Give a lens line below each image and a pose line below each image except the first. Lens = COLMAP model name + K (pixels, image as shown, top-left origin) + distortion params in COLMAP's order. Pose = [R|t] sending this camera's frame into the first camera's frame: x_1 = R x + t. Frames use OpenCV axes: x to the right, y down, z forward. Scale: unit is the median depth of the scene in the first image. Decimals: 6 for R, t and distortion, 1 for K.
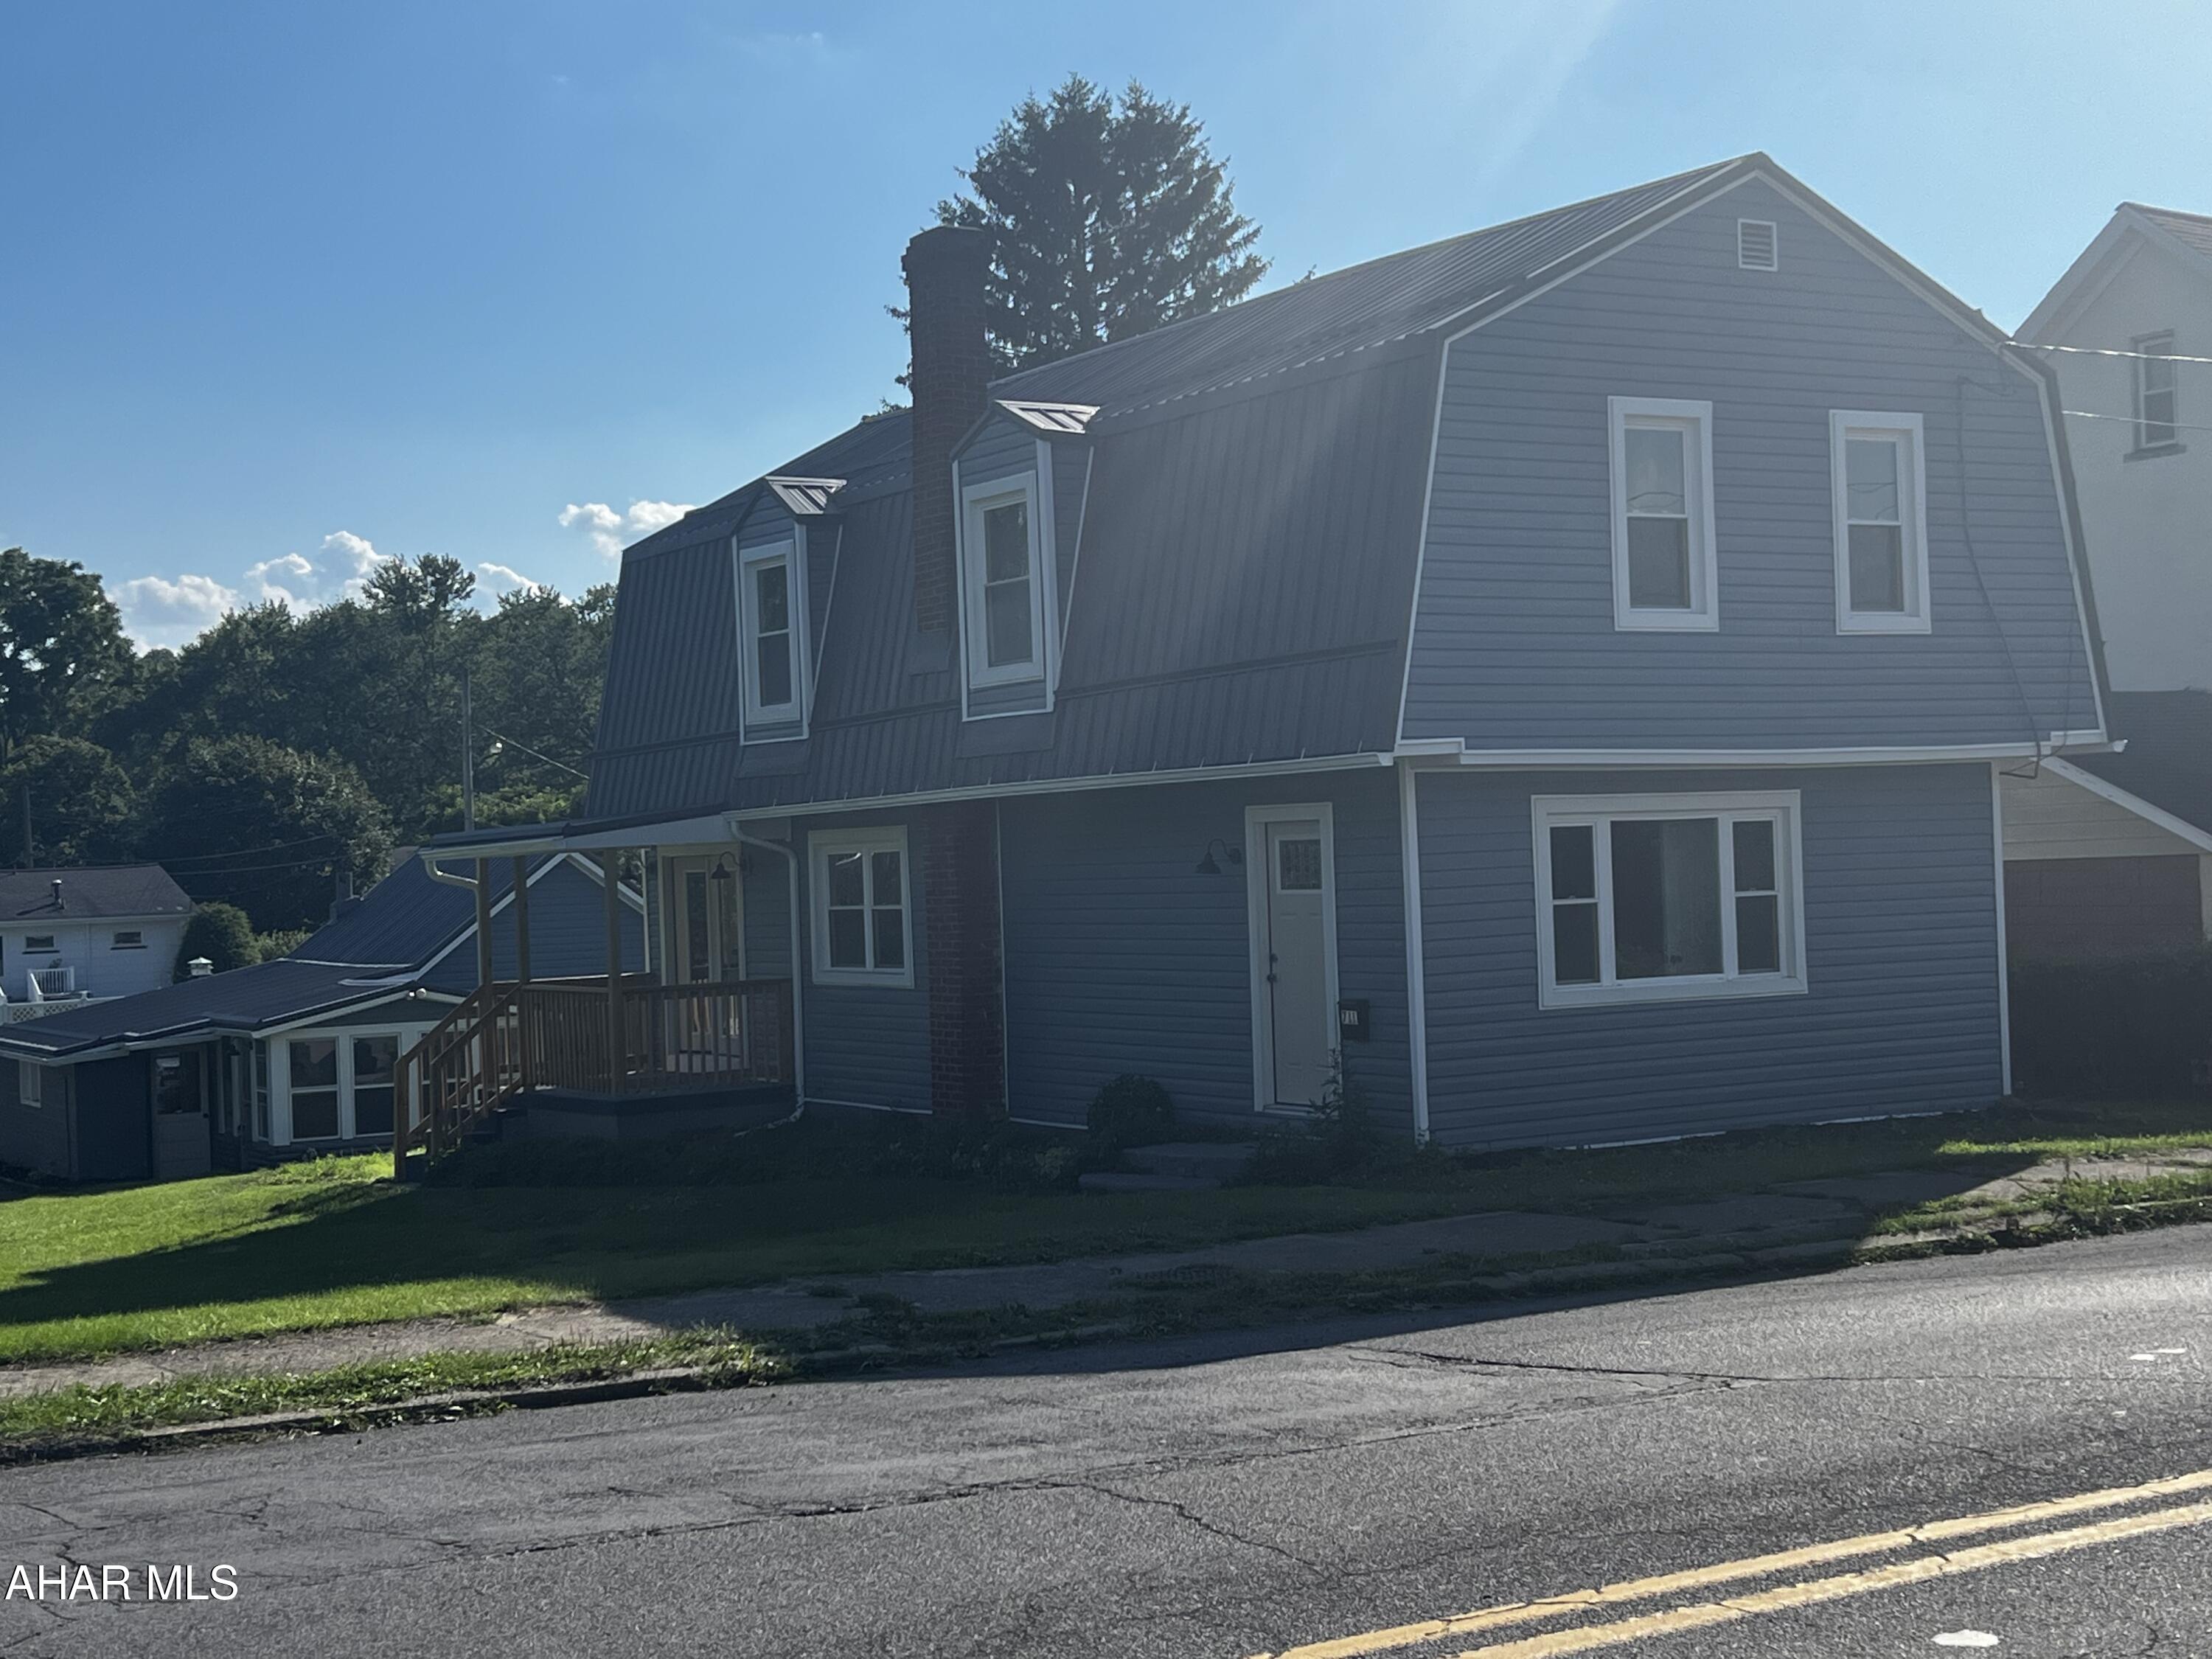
lens RADIAL K [[3130.3, 0, 1106.0], [0, 3130.3, 829.5], [0, 0, 1]] dist [-0.005950, -0.049805]
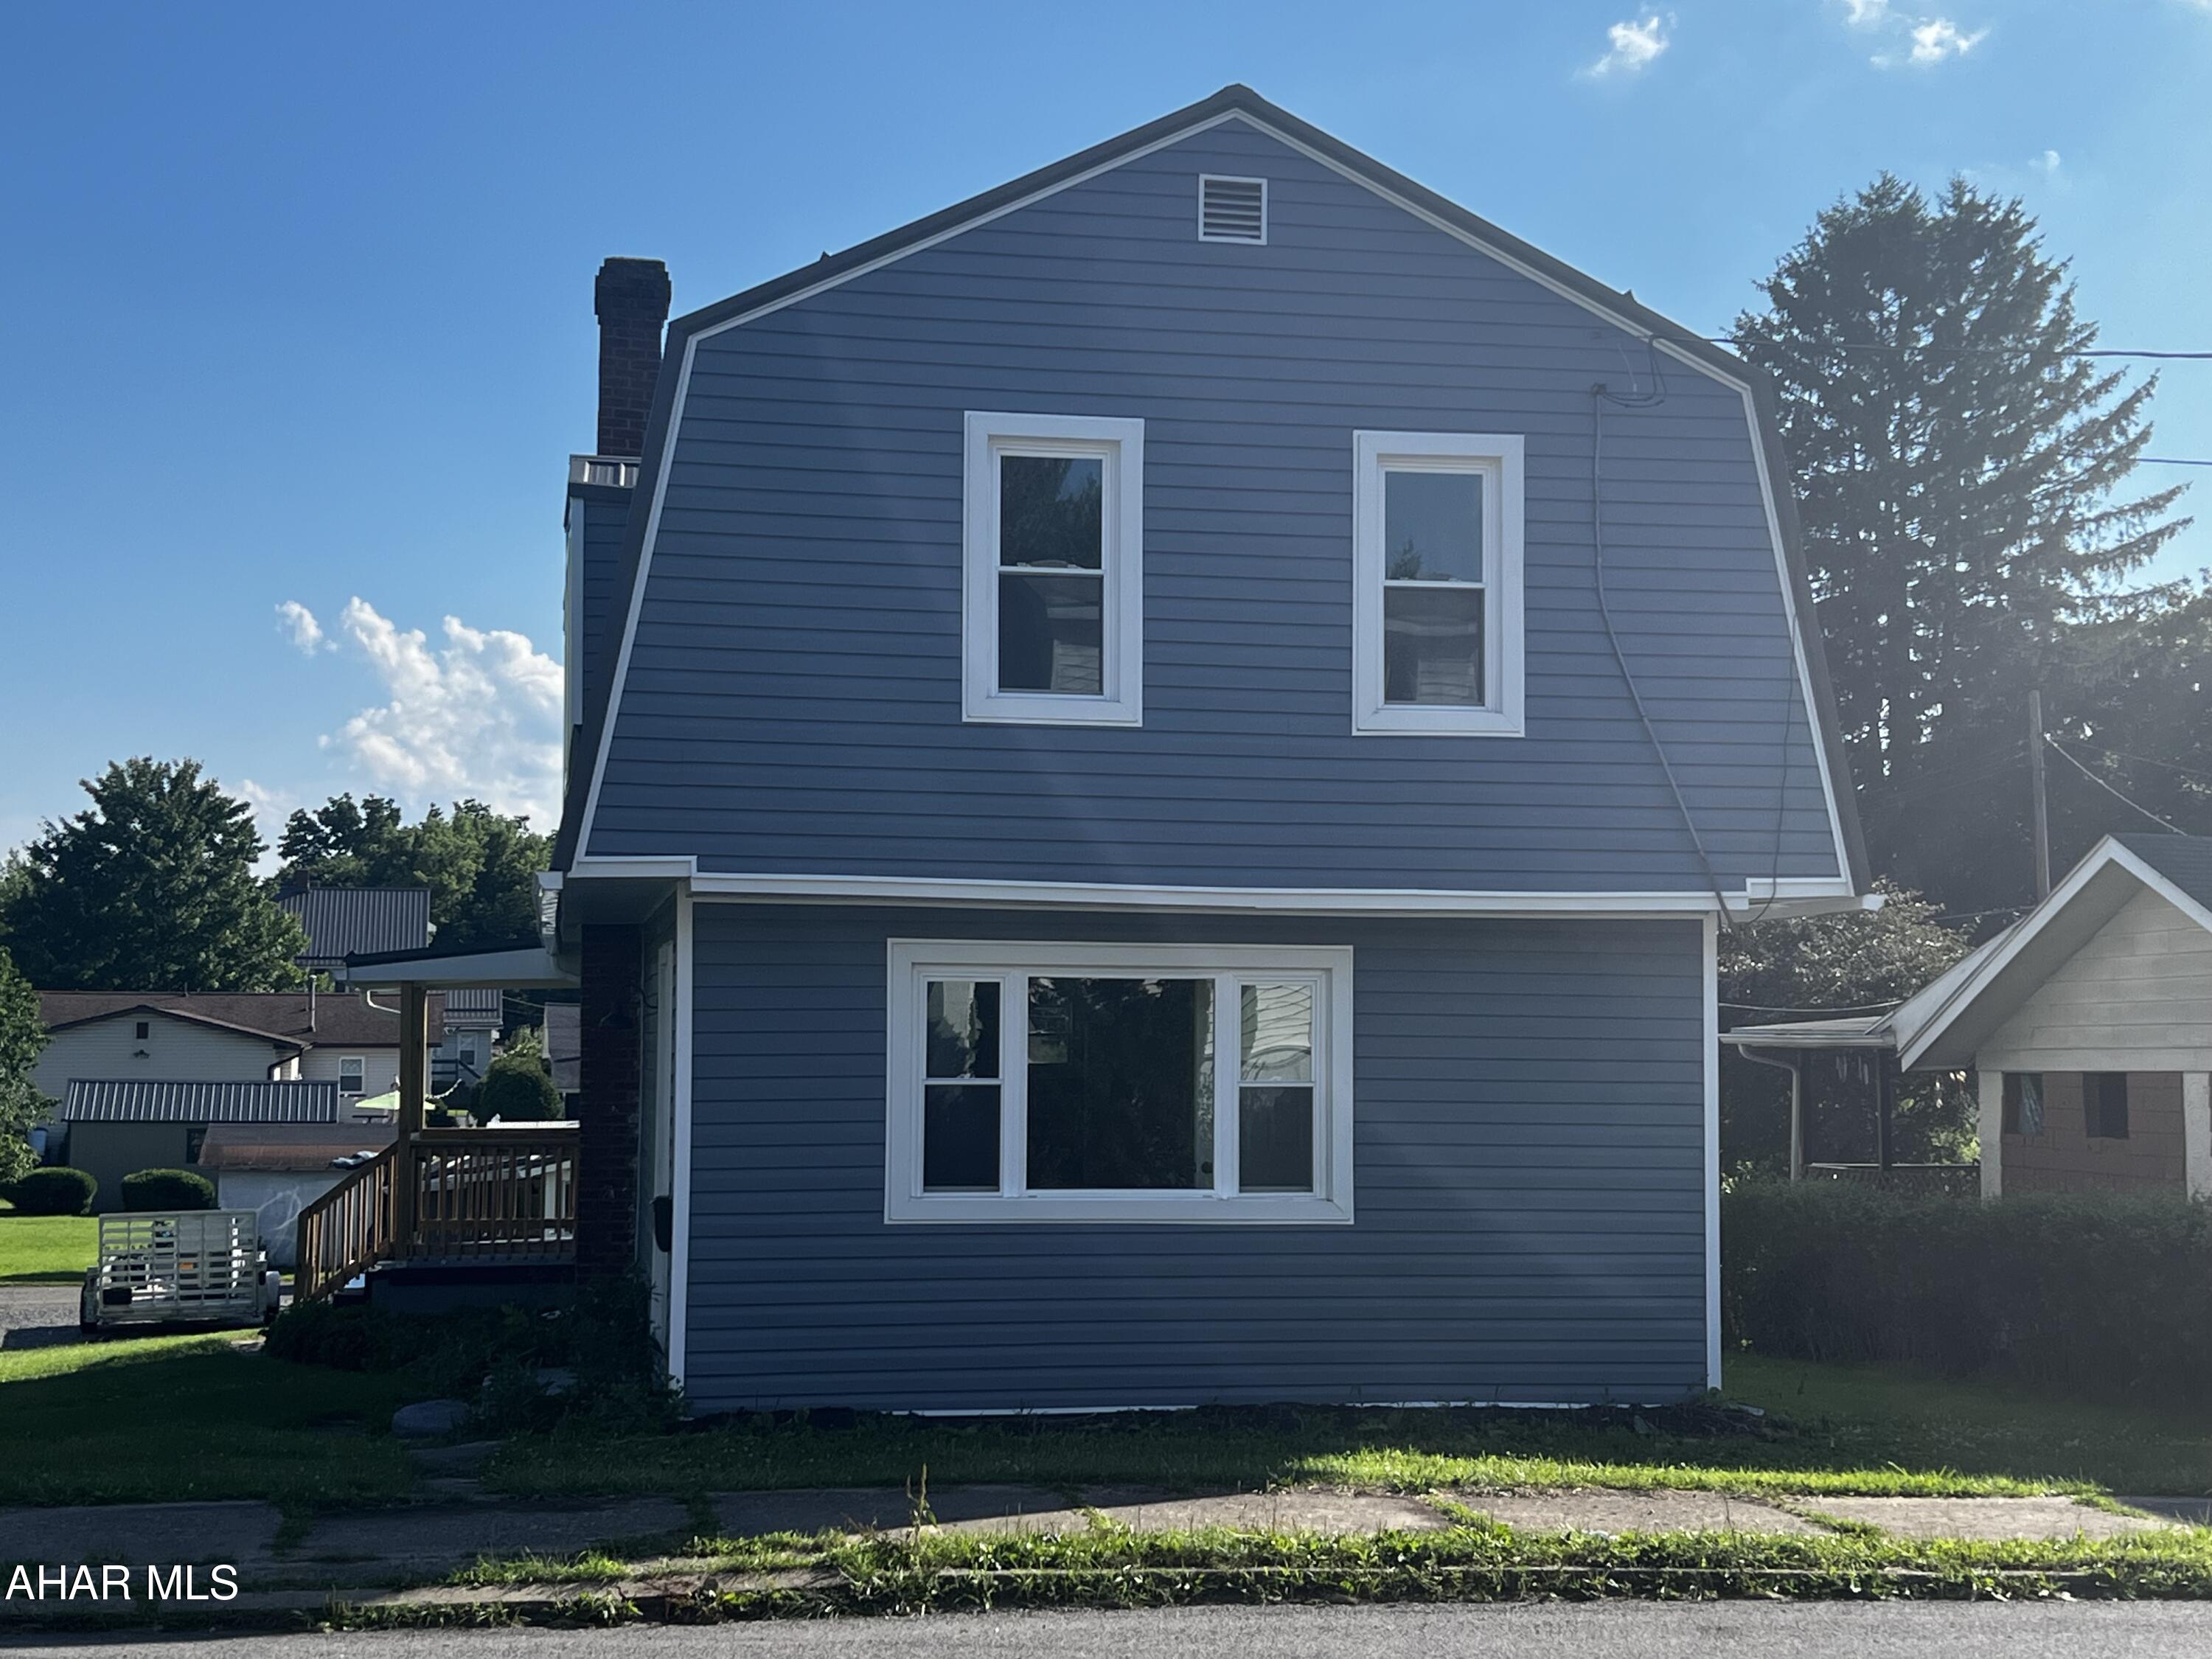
lens RADIAL K [[3147.6, 0, 1106.2], [0, 3147.6, 800.2], [0, 0, 1]] dist [0.151706, -0.032924]
pose [[0.945527, 0.018096, -0.325040, 0.250430], [-0.036950, 0.997967, -0.051927, -0.003787], [0.323440, 0.061109, 0.944273, 0.168961]]
